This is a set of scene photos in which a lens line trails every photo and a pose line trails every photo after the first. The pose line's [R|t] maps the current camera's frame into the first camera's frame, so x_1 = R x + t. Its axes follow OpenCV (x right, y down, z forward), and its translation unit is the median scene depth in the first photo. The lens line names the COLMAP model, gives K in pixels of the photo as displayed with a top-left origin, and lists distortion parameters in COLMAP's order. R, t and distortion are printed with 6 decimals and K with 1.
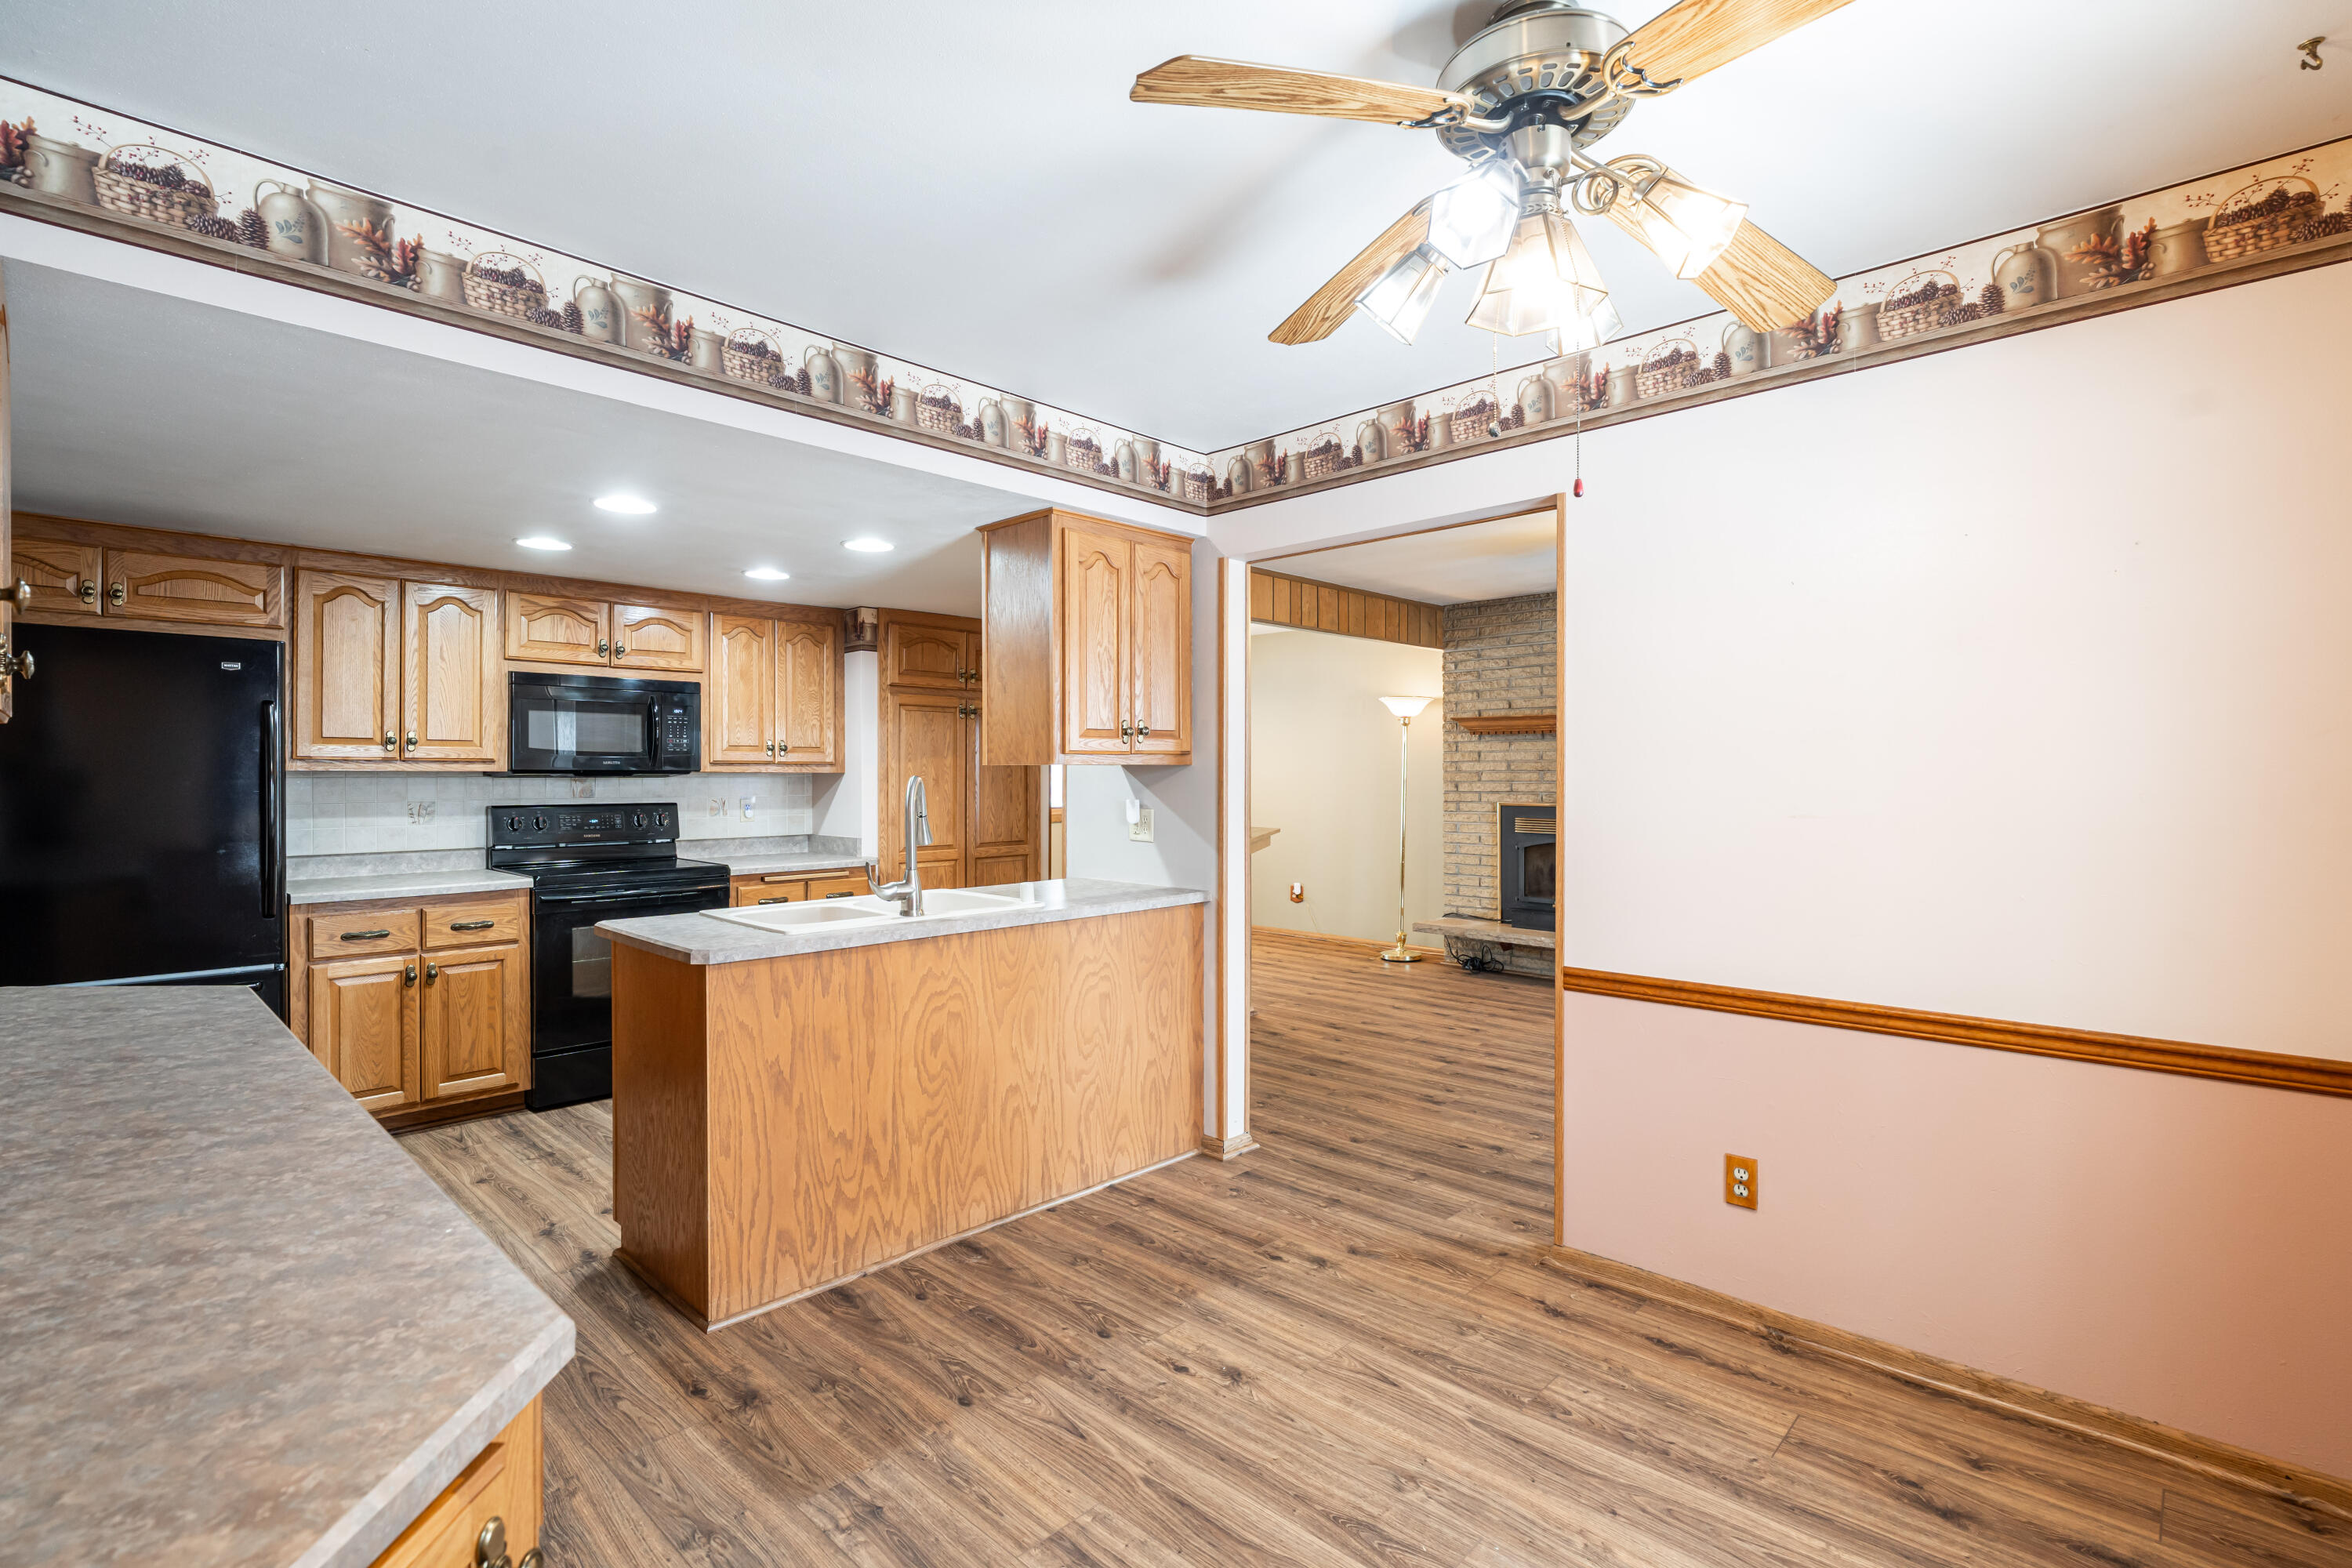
lens RADIAL K [[1075.3, 0, 1165.0], [0, 1075.3, 770.0], [0, 0, 1]] dist [-0.013964, 0.002346]
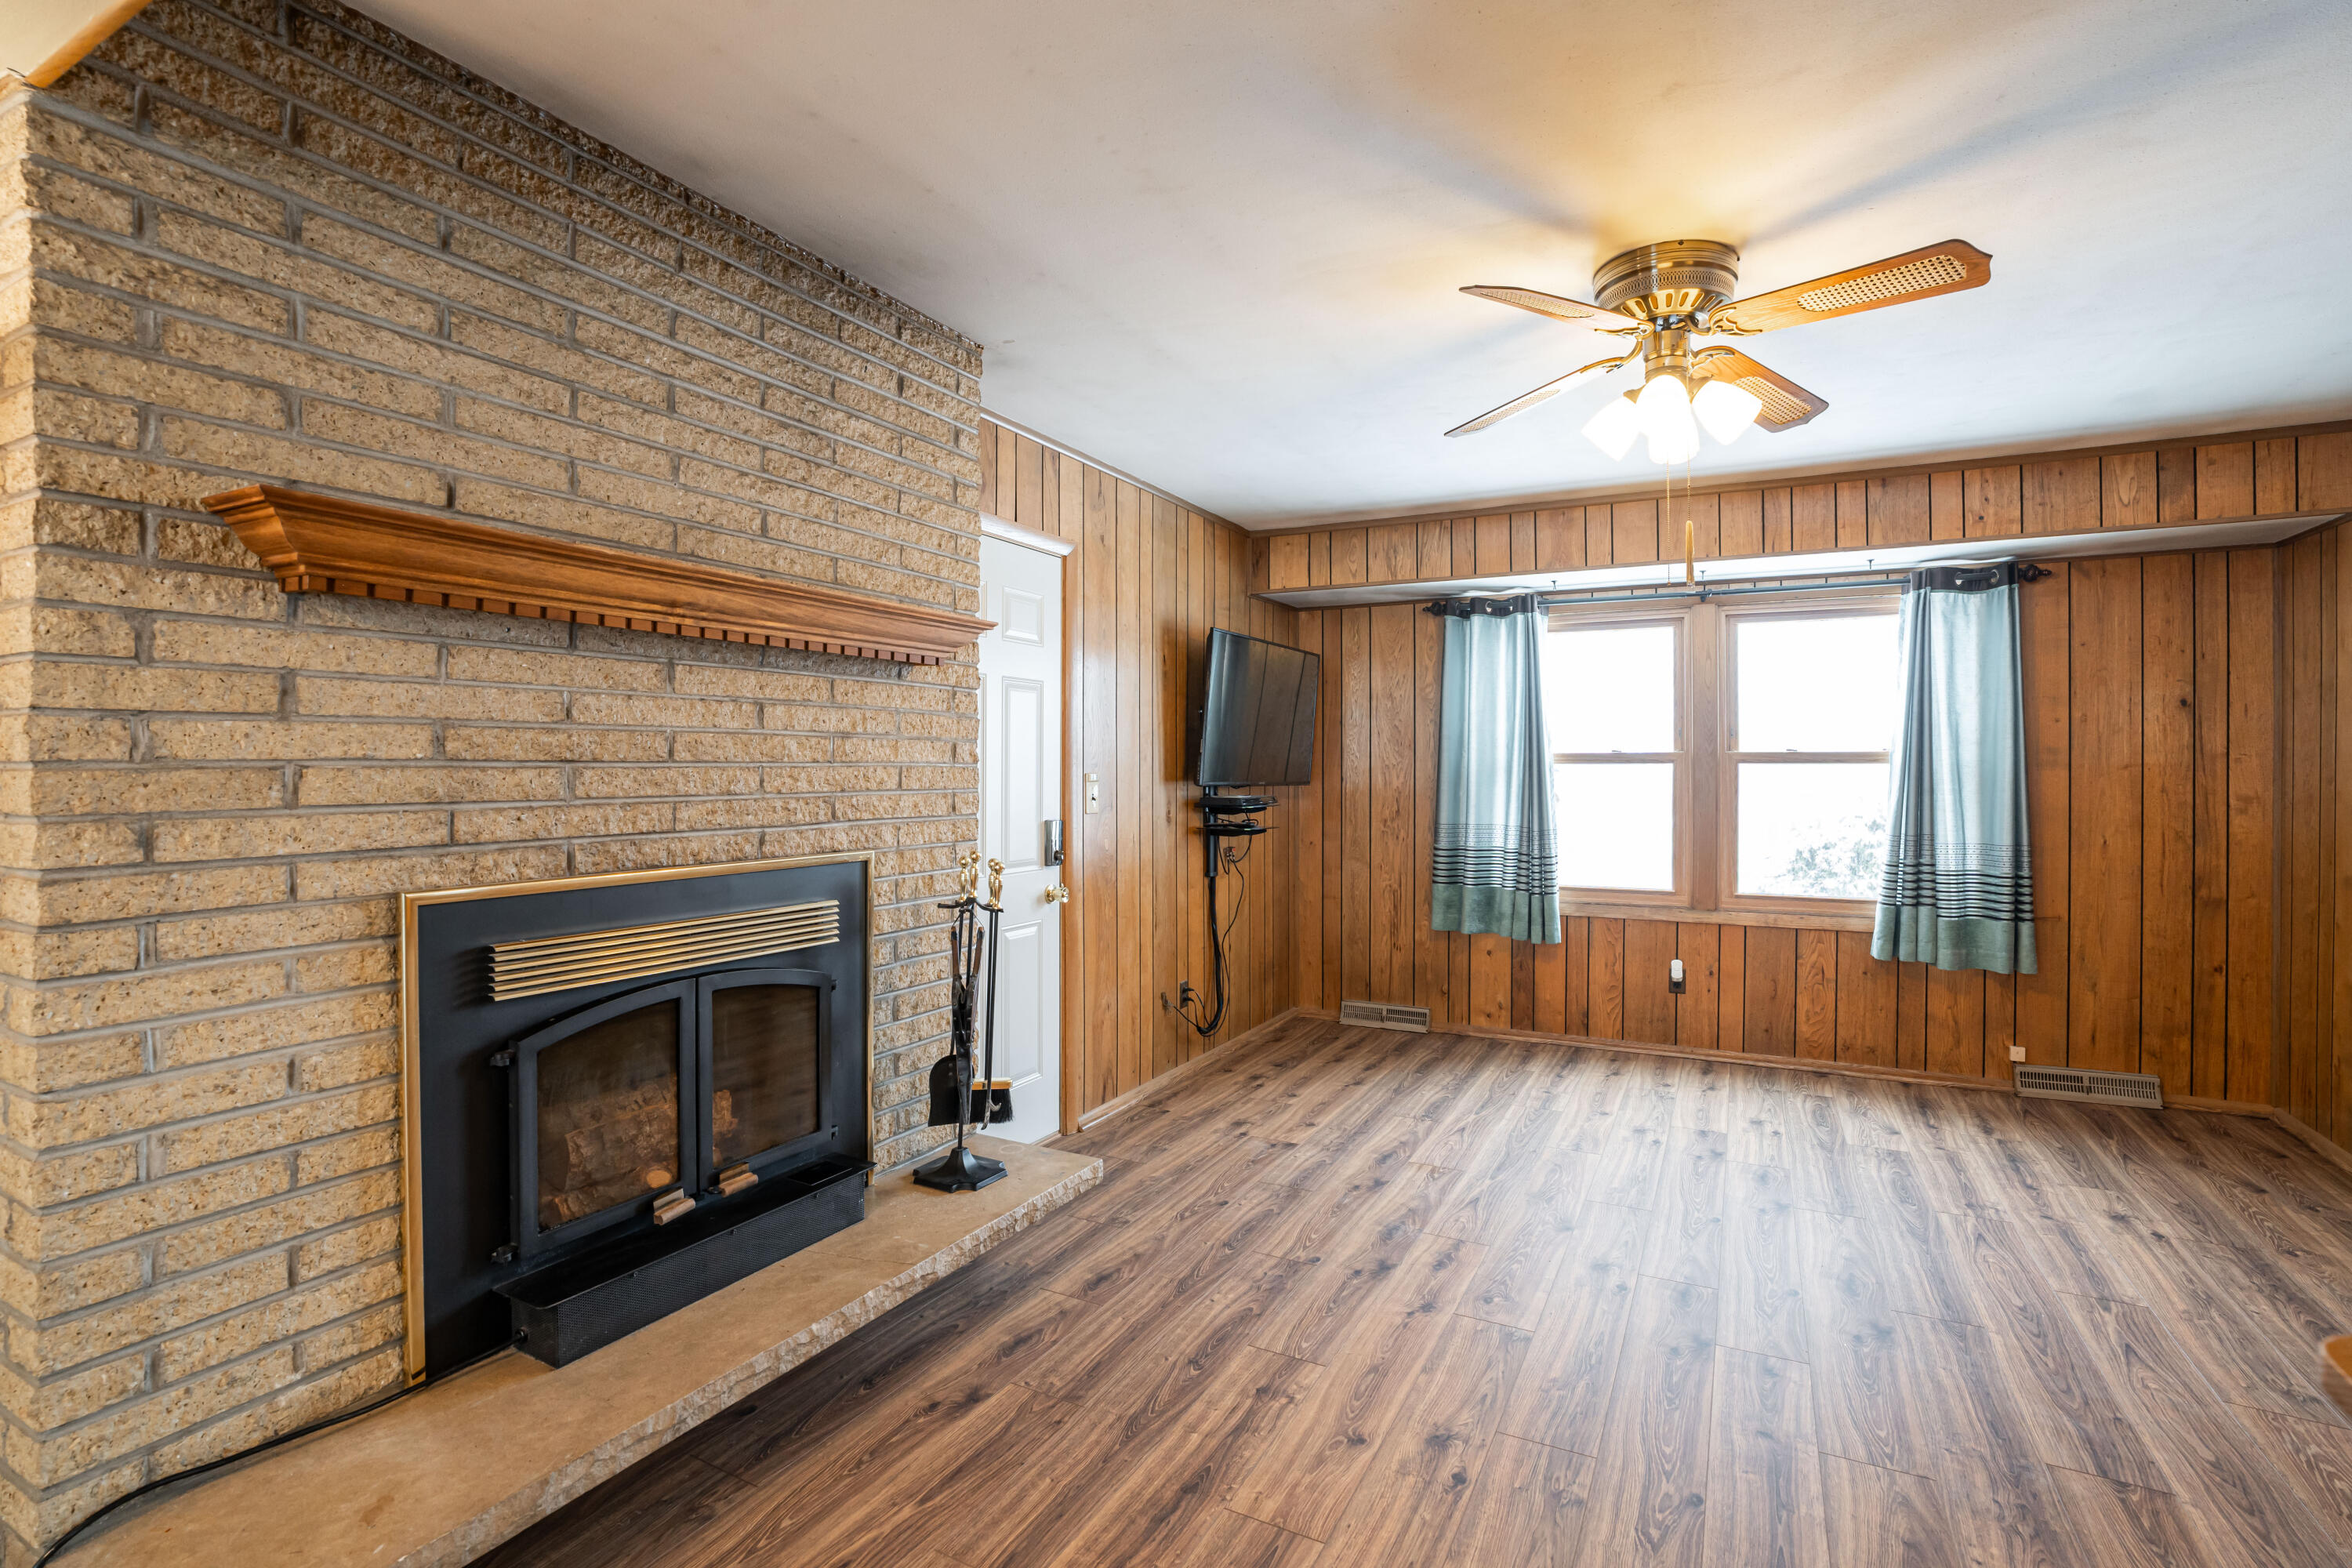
lens RADIAL K [[1075.3, 0, 1174.8], [0, 1075.3, 784.6], [0, 0, 1]] dist [-0.013964, 0.002346]
pose [[-0.266280, -0.013798, 0.963797, 0.057721], [-0.002989, 0.999905, 0.013489, 0.003369], [-0.963891, 0.000711, -0.266295, 1.380147]]
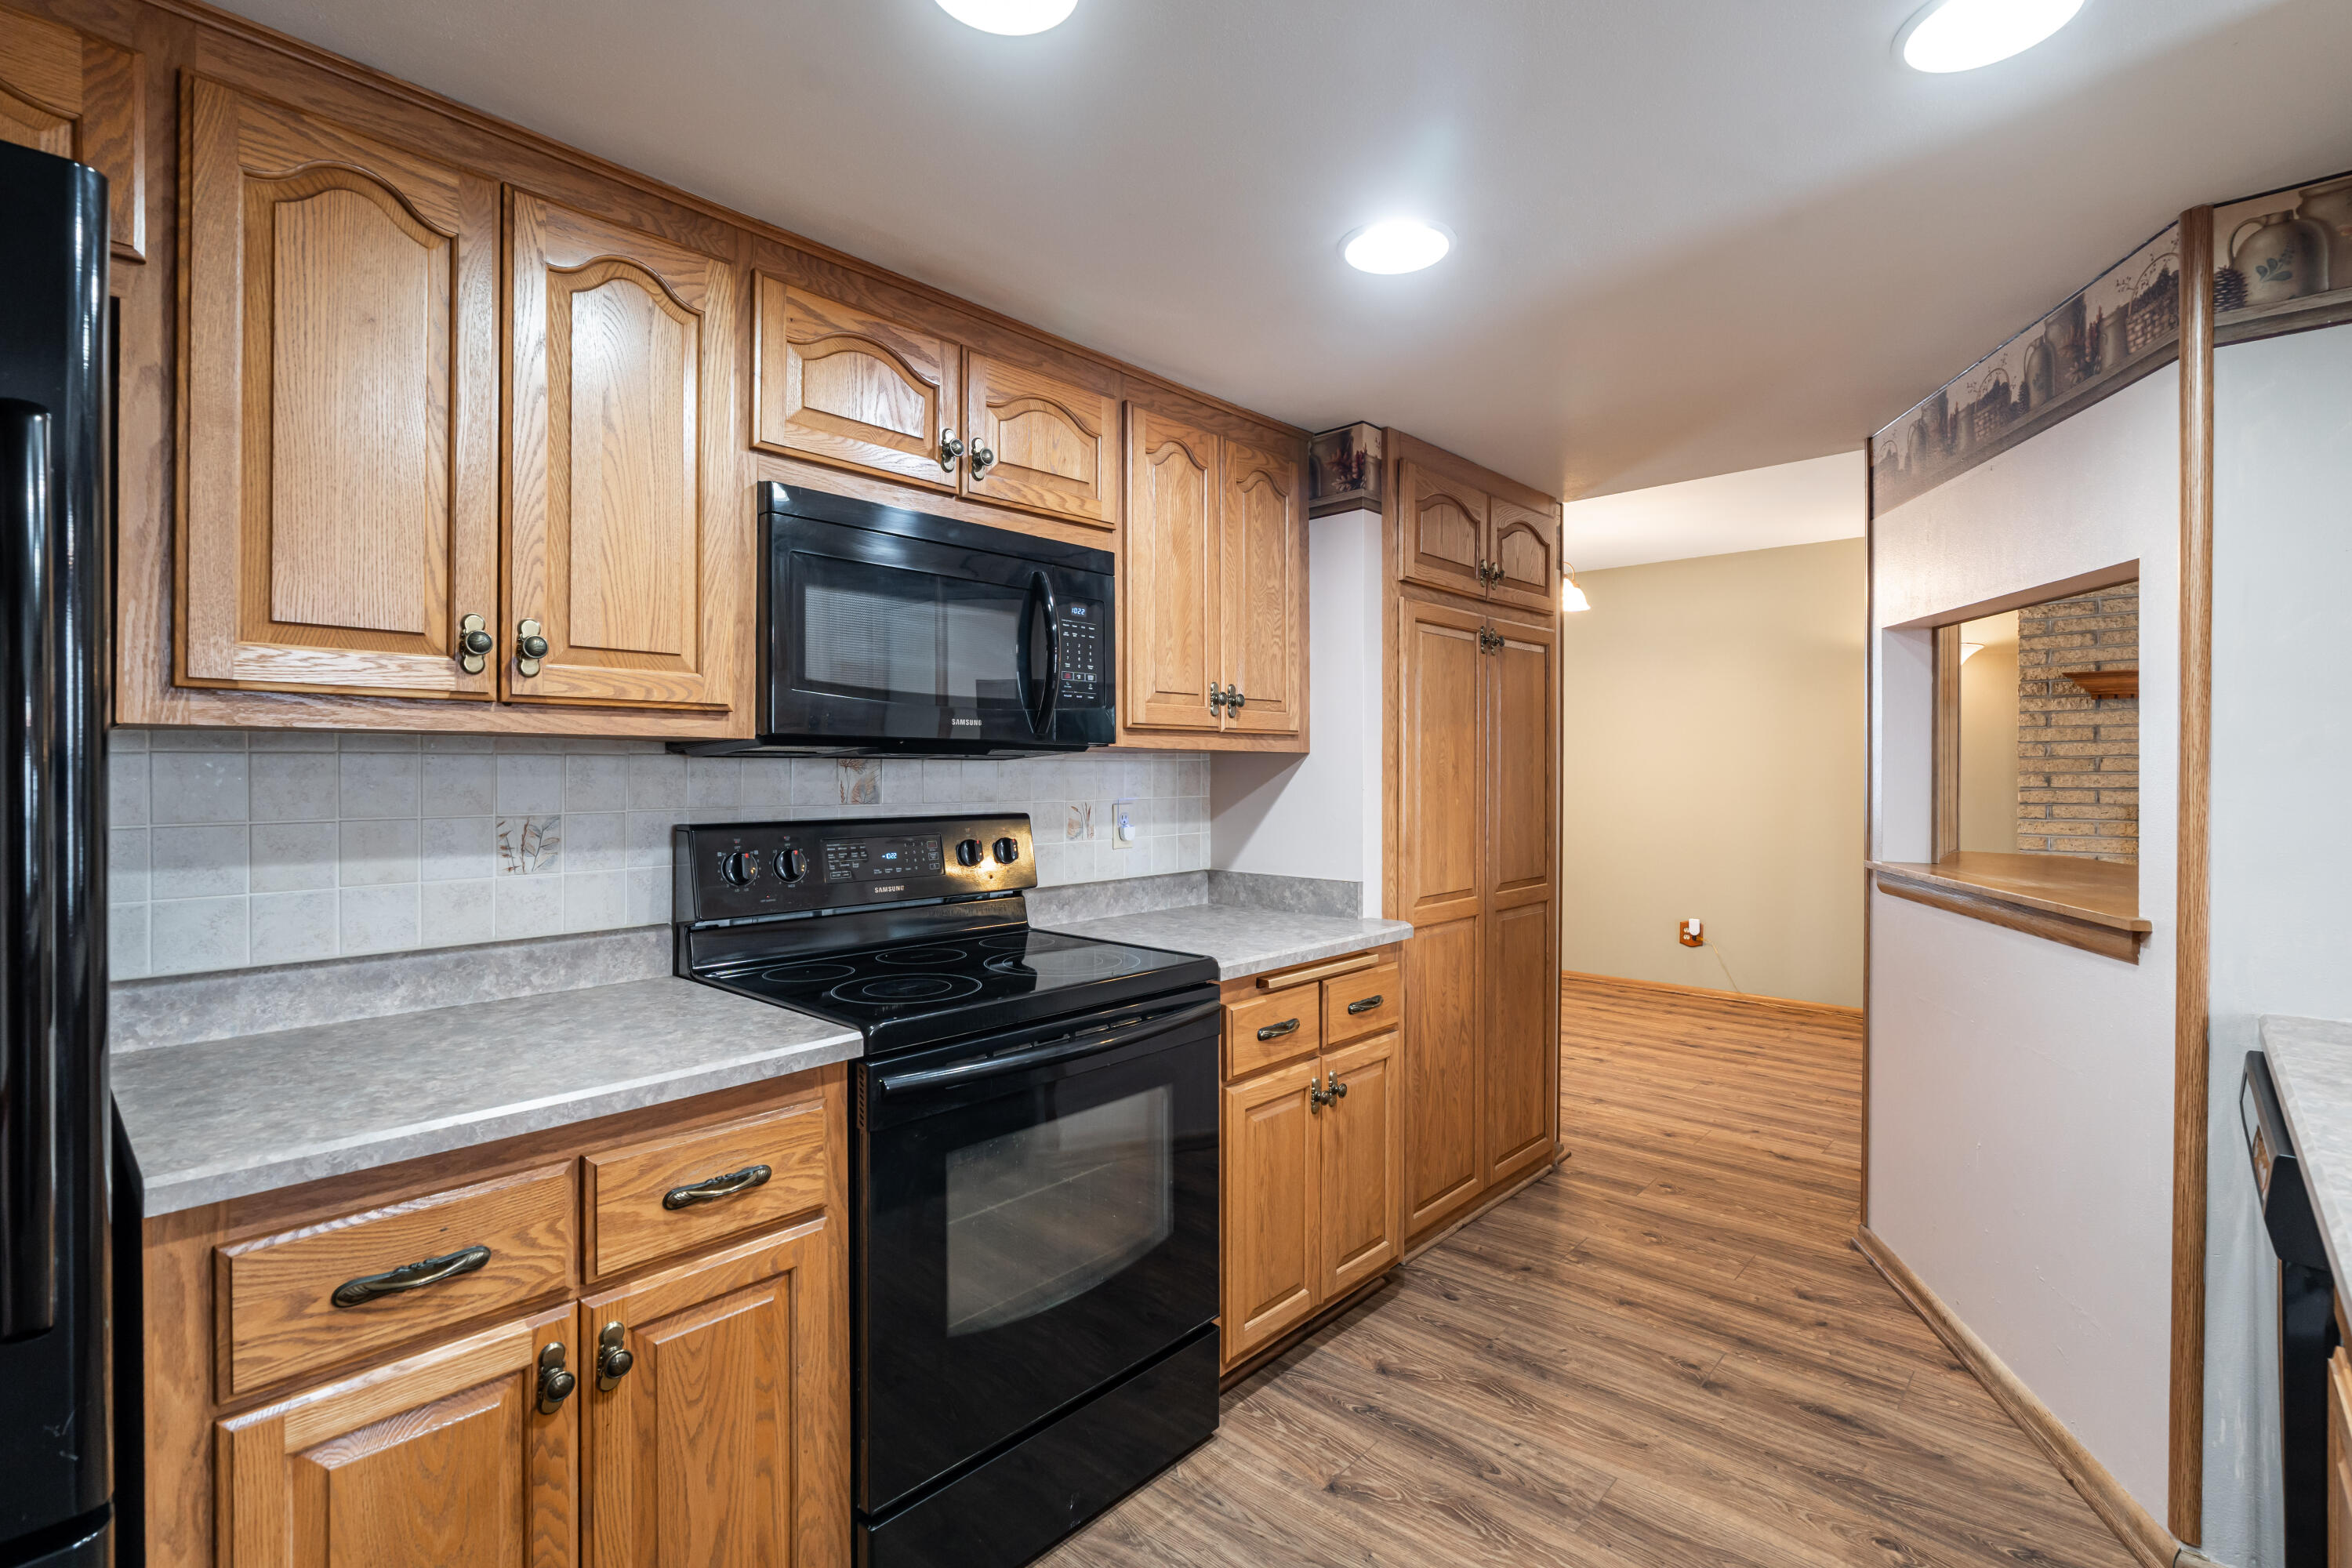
lens RADIAL K [[1075.3, 0, 1140.5], [0, 1075.3, 763.1], [0, 0, 1]] dist [-0.013964, 0.002346]
pose [[0.999999, -0.000010, -0.001432, -0.436904], [0.000007, 0.999998, -0.002099, 0.010125], [0.001432, 0.002099, 0.999997, 0.562231]]
